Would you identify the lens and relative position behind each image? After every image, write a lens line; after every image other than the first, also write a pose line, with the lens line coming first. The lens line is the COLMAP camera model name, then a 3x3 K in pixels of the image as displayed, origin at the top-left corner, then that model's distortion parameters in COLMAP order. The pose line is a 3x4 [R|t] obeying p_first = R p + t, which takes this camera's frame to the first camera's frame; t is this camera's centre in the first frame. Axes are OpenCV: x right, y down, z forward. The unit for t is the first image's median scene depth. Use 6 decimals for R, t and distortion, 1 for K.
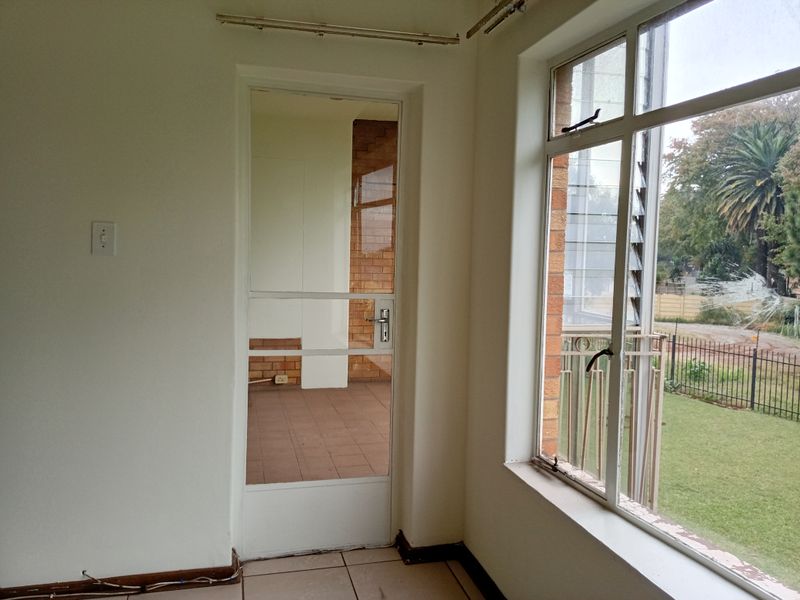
lens RADIAL K [[652.6, 0, 397.6], [0, 652.6, 289.2], [0, 0, 1]] dist [0.073474, -0.154060]
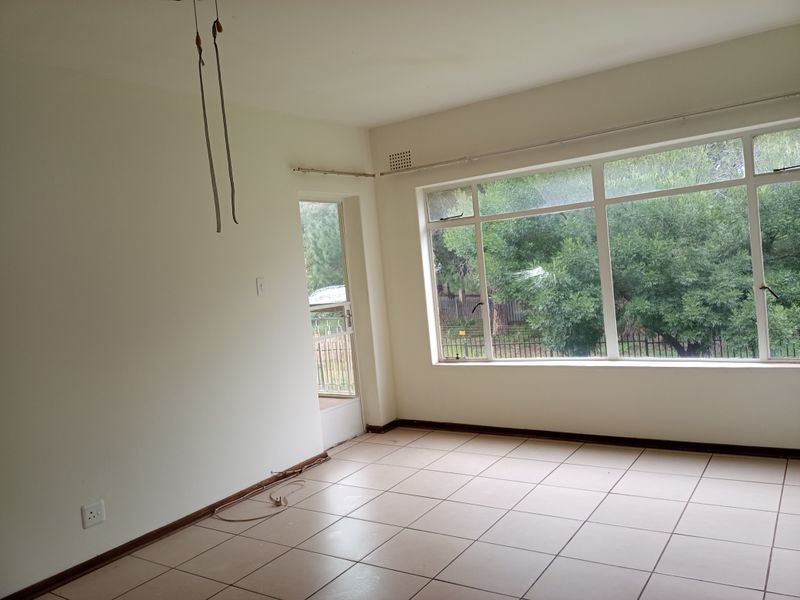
lens RADIAL K [[652.6, 0, 397.6], [0, 652.6, 289.2], [0, 0, 1]] dist [0.073474, -0.154060]
pose [[0.743287, -0.118253, 0.658438, -1.311013], [0.149606, 0.988708, 0.008683, -0.027380], [-0.652029, 0.092052, 0.752585, -0.609181]]
